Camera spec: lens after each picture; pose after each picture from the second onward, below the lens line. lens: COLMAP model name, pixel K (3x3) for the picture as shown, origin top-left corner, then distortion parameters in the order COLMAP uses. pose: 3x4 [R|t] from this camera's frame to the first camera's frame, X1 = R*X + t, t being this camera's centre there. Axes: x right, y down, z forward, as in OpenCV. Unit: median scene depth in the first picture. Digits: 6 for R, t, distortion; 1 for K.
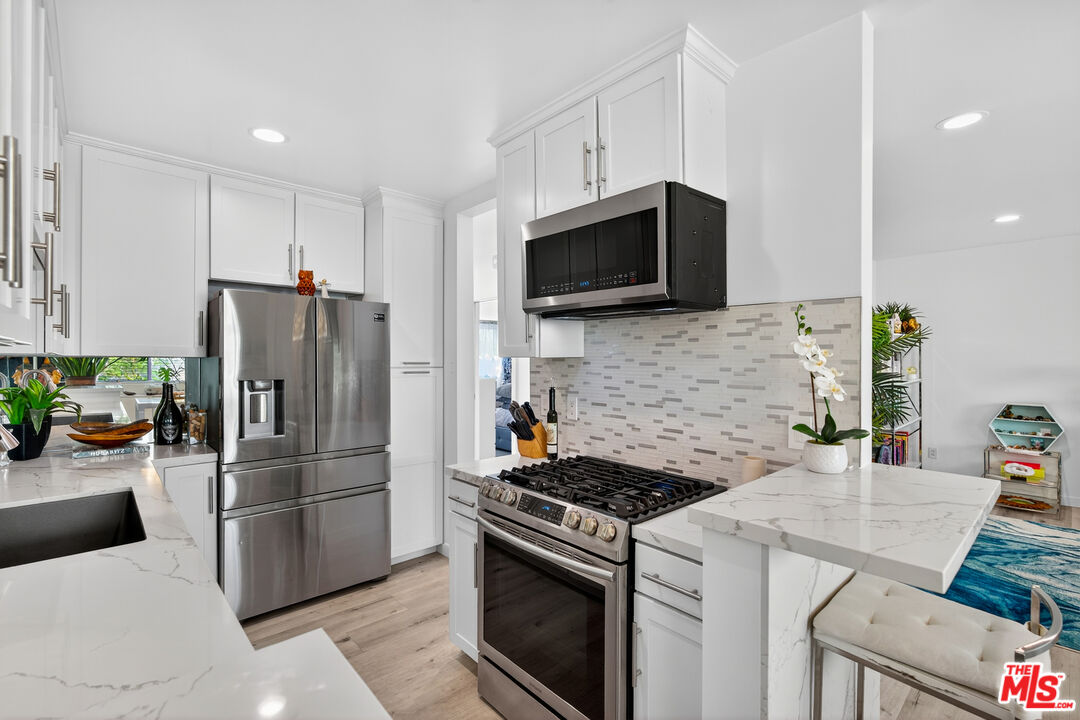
lens RADIAL K [[493.6, 0, 541.3], [0, 493.6, 351.9], [0, 0, 1]] dist [-0.001792, -0.000205]
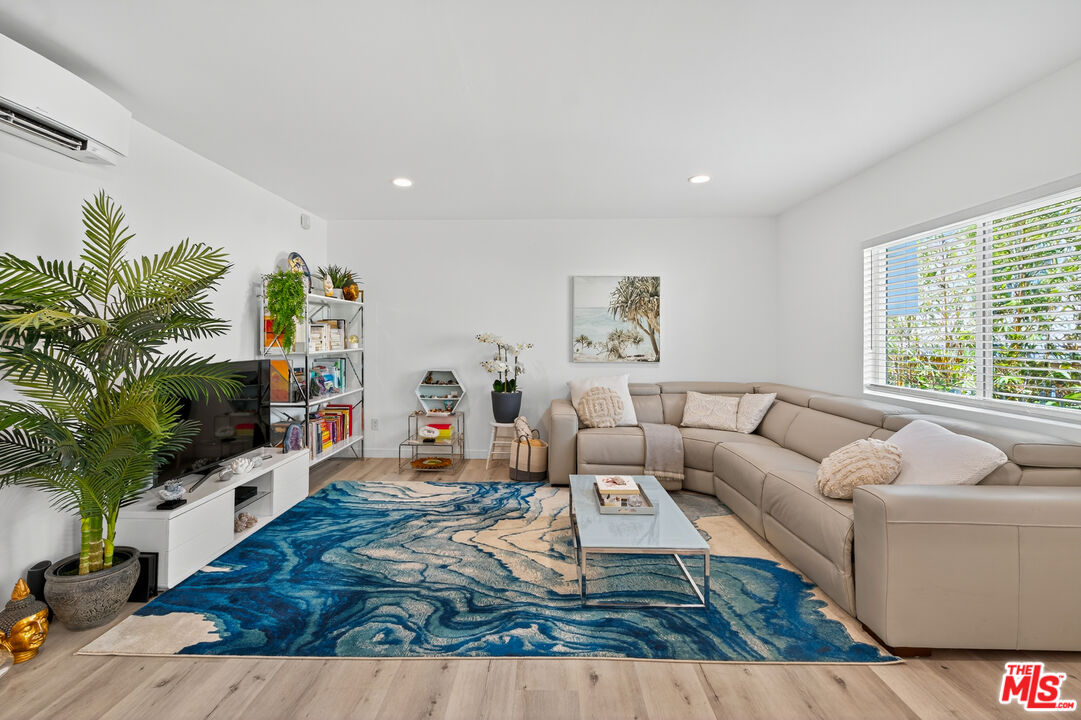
lens RADIAL K [[505.9, 0, 541.6], [0, 505.9, 323.7], [0, 0, 1]] dist [-0.000623, -0.000229]
pose [[0.680283, 0.025336, 0.732511, 0.333375], [-0.013533, 0.999666, -0.022009, 0.027382], [-0.732824, 0.005059, 0.680399, 0.087110]]
